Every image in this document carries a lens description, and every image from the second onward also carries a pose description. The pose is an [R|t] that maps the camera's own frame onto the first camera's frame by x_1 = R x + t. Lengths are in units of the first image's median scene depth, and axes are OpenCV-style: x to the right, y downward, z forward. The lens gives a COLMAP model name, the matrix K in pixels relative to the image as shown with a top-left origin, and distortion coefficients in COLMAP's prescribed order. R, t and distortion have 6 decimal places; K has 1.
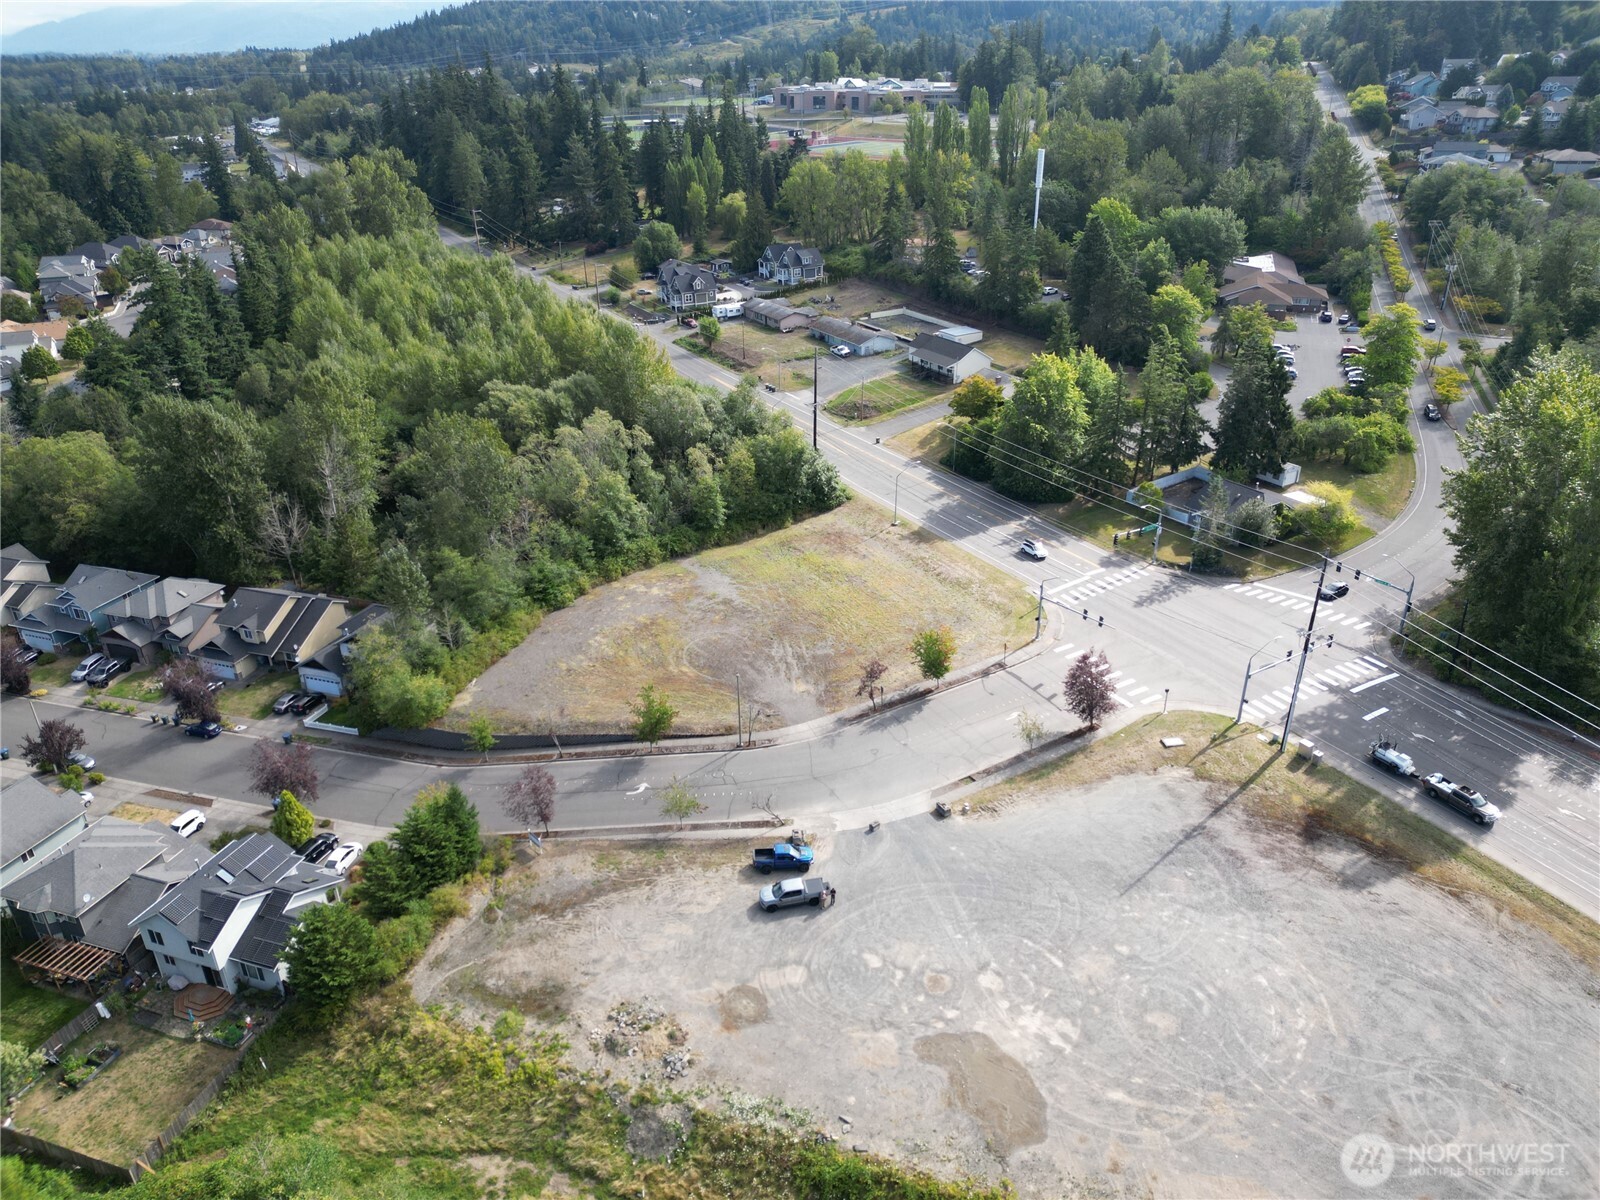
lens RADIAL K [[1109.6, 0, 800.0], [0, 1109.6, 600.0], [0, 0, 1]] dist [0.073412, -0.065754]
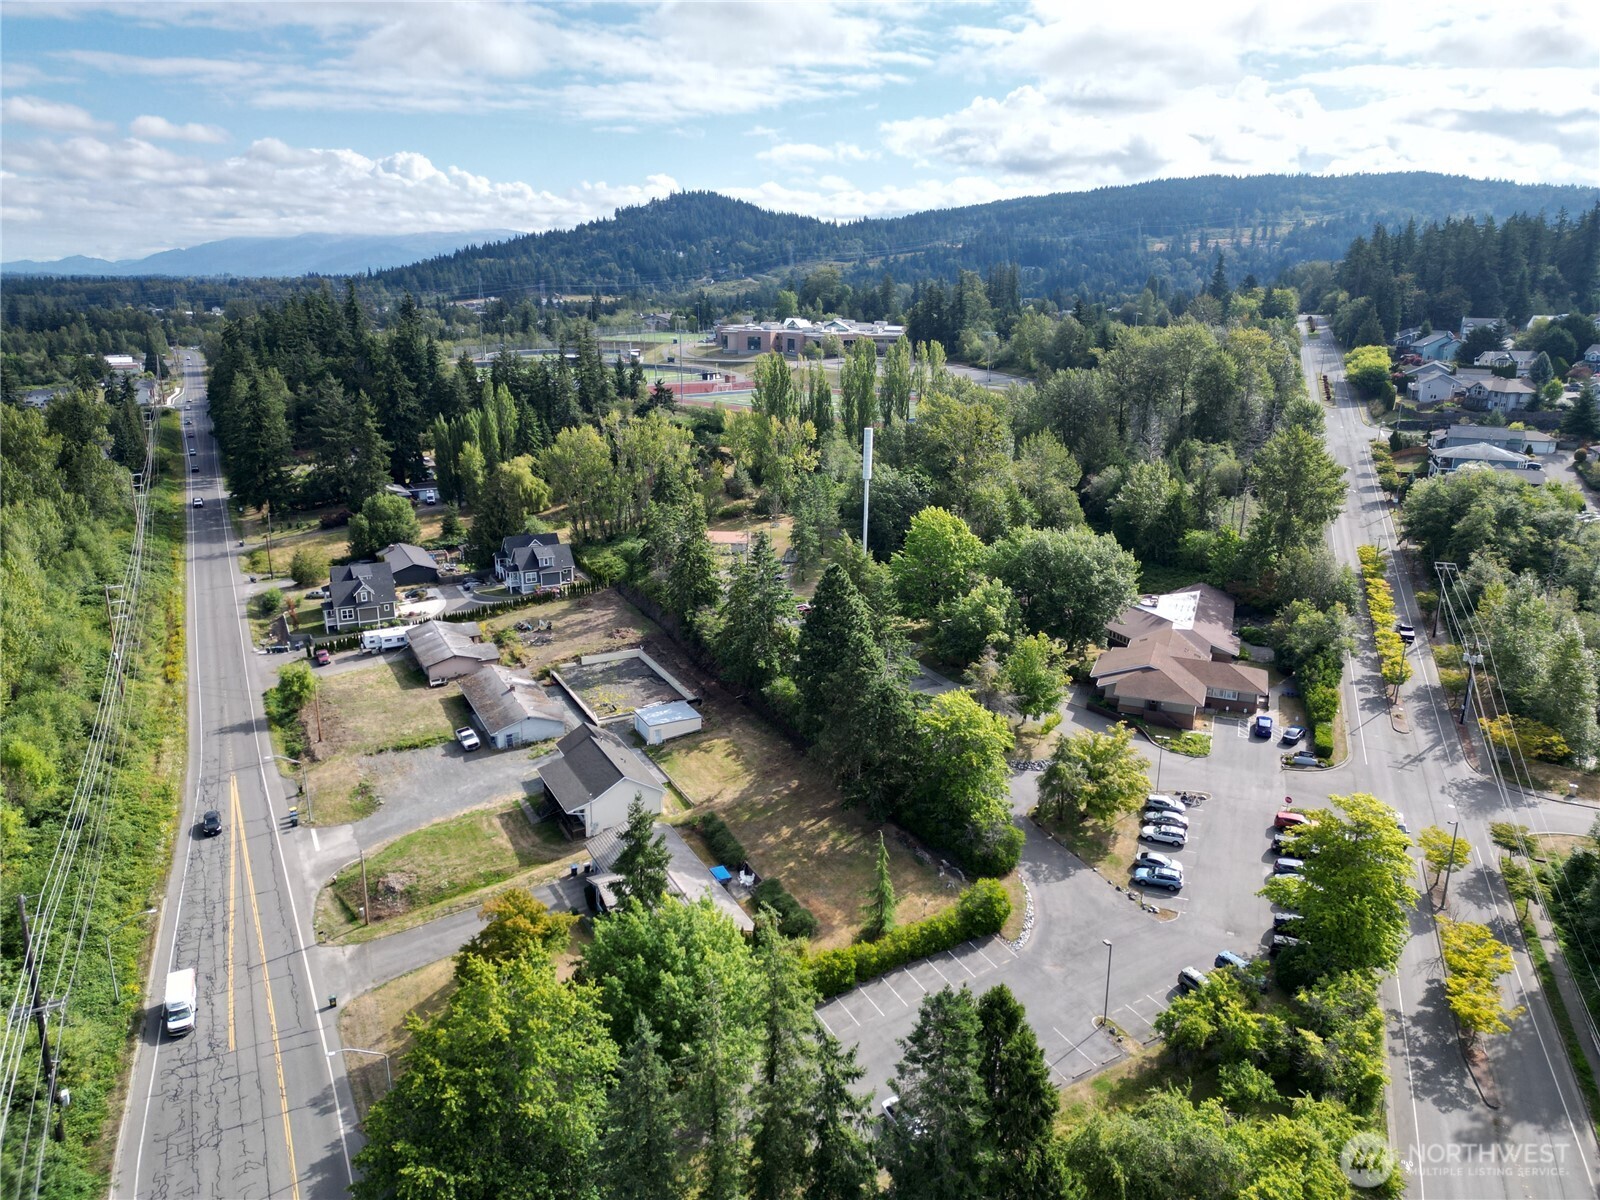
lens RADIAL K [[1108.7, 0, 800.0], [0, 1108.7, 600.0], [0, 0, 1]] dist [0.107512, -0.126167]
pose [[0.998434, 0.036617, -0.042303, 0.339632], [-0.043696, 0.982543, -0.180830, -0.275281], [0.034943, 0.182396, 0.982604, 0.546499]]
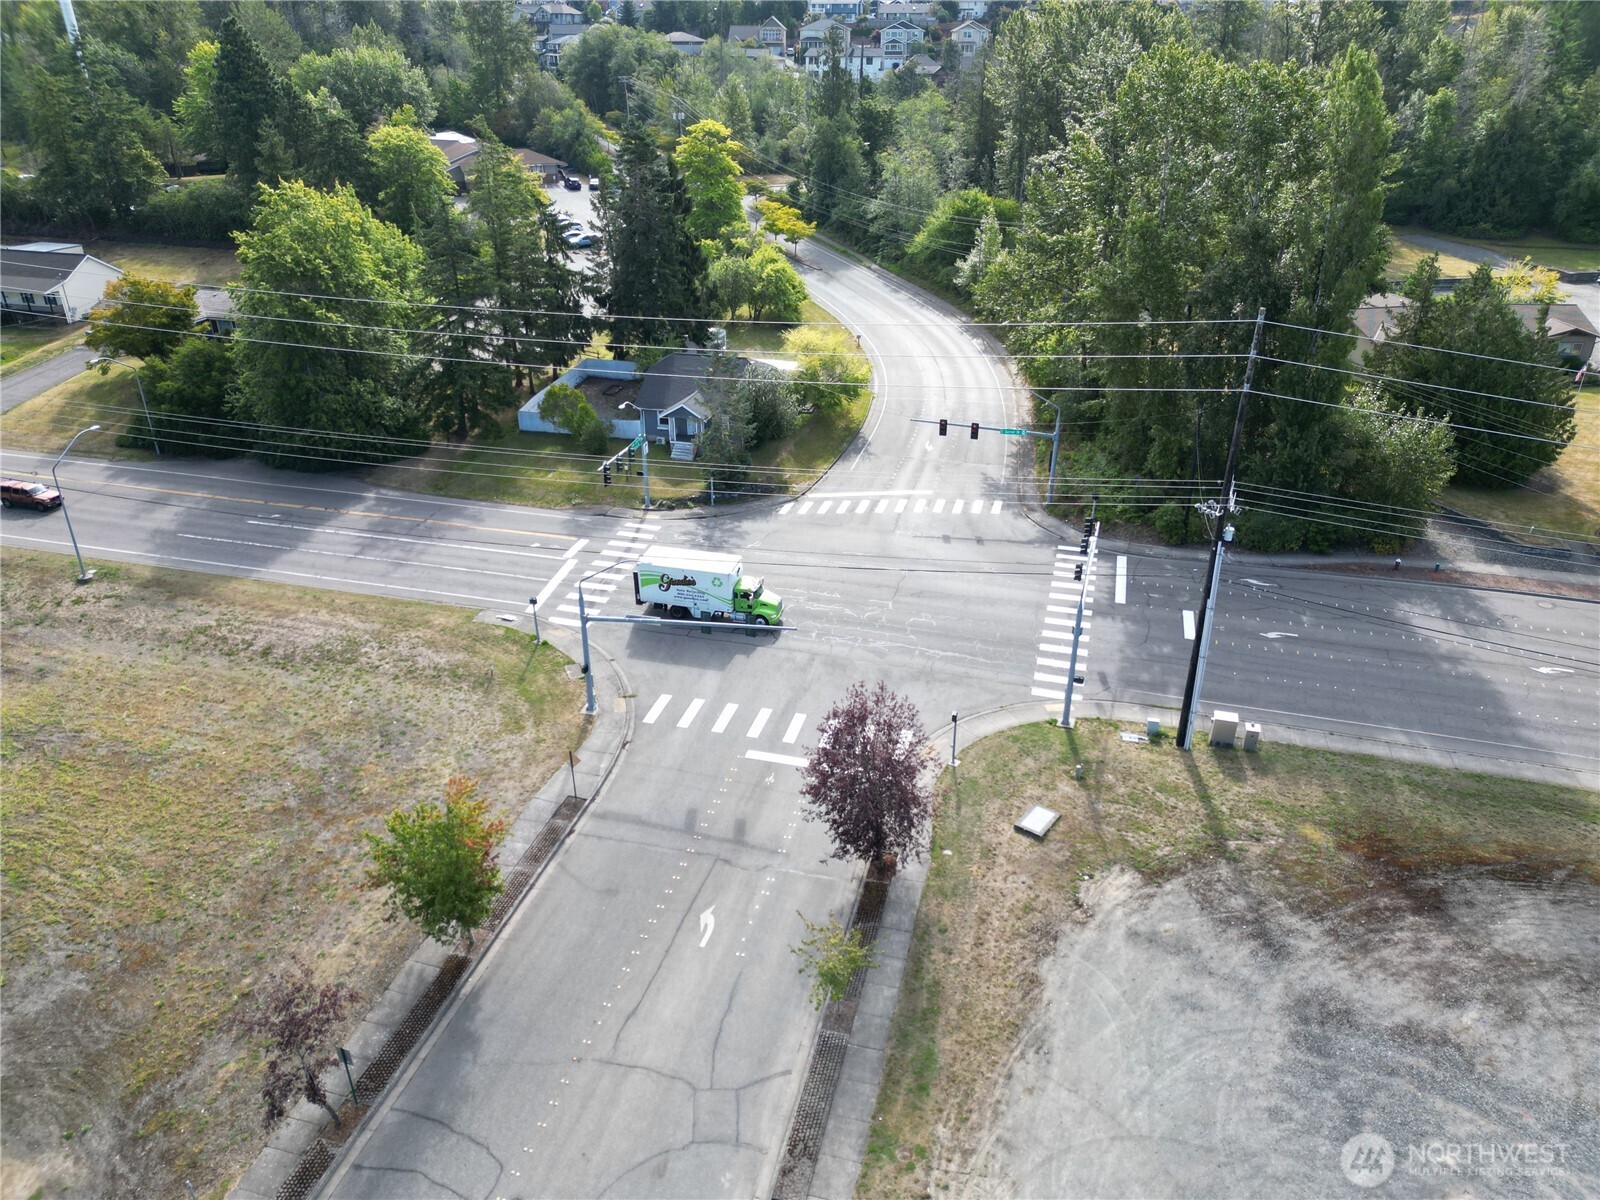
lens RADIAL K [[1109.6, 0, 800.0], [0, 1109.6, 600.0], [0, 0, 1]] dist [0.073412, -0.065754]
pose [[0.713500, -0.301373, 0.632528, 0.002485], [0.301261, 0.947014, 0.111386, -0.025241], [-0.632581, 0.111082, 0.766486, 0.467016]]
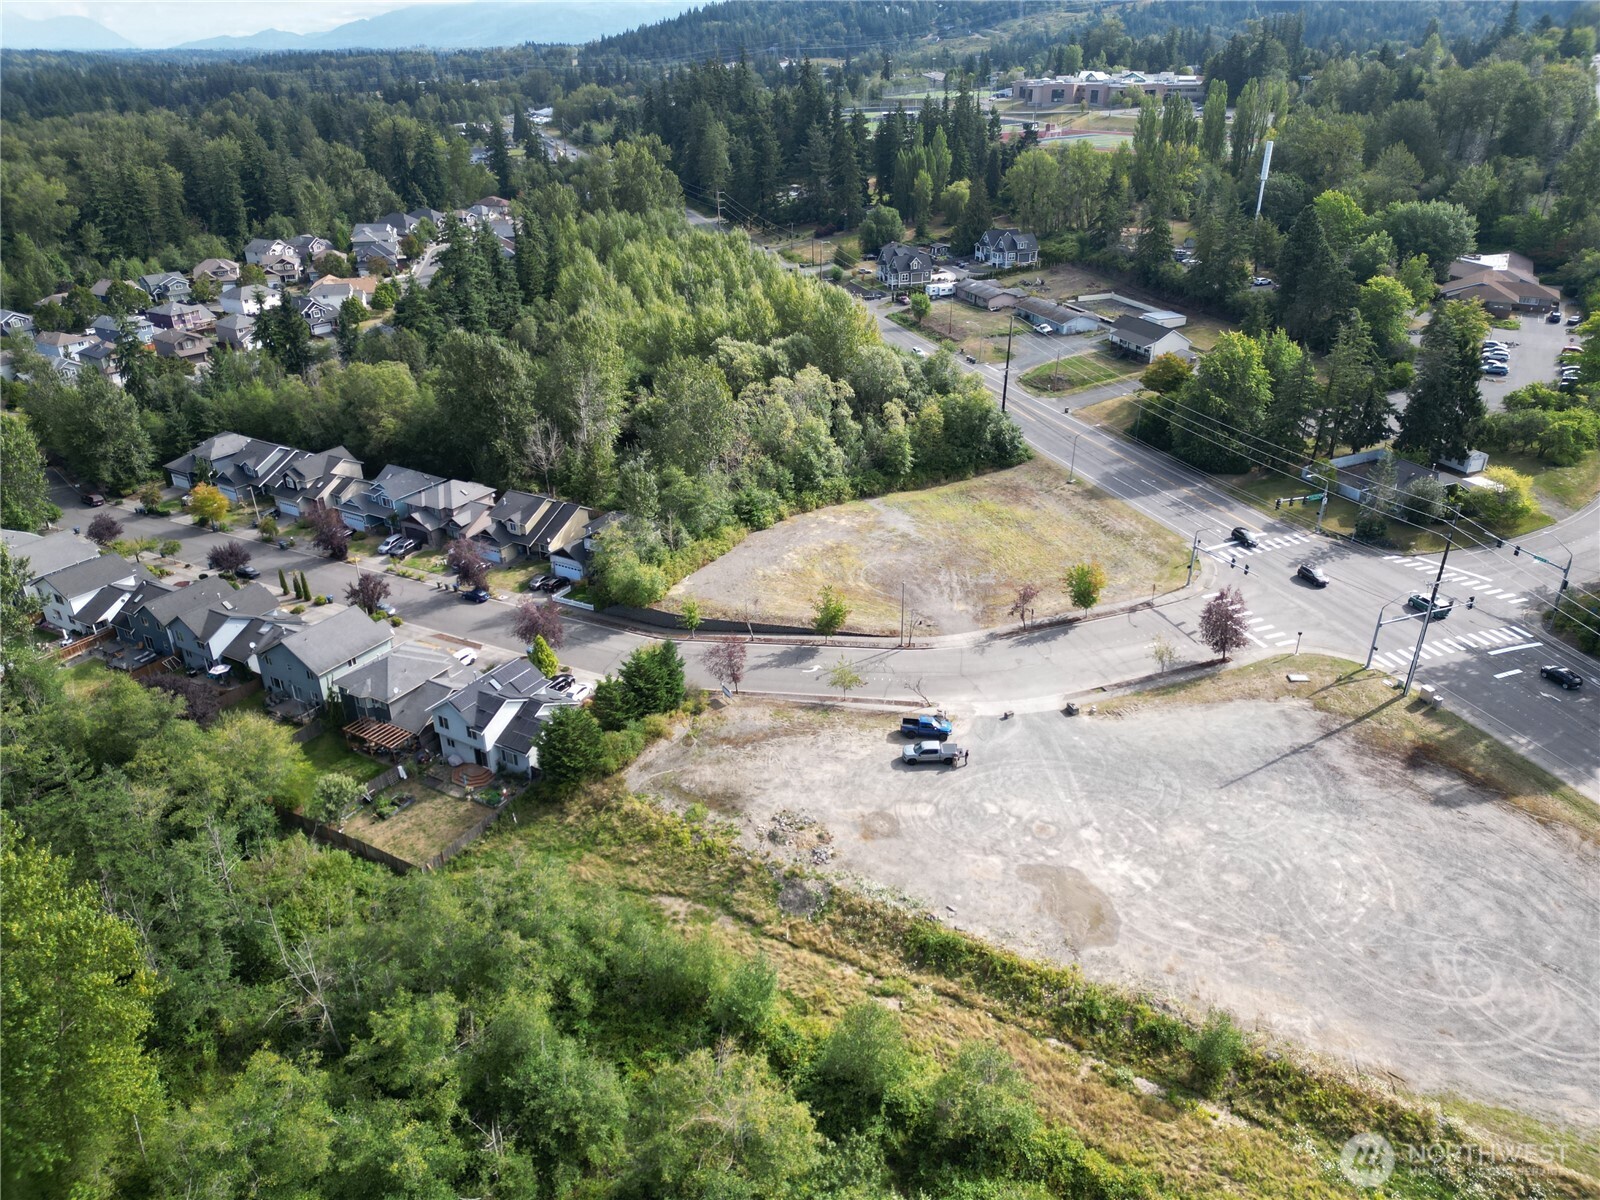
lens RADIAL K [[1109.6, 0, 800.0], [0, 1109.6, 600.0], [0, 0, 1]] dist [0.073412, -0.065754]
pose [[0.980403, 0.089936, -0.175274, 0.027398], [-0.089240, 0.995939, 0.011861, 0.054024], [0.175629, 0.004013, 0.984448, -0.109250]]
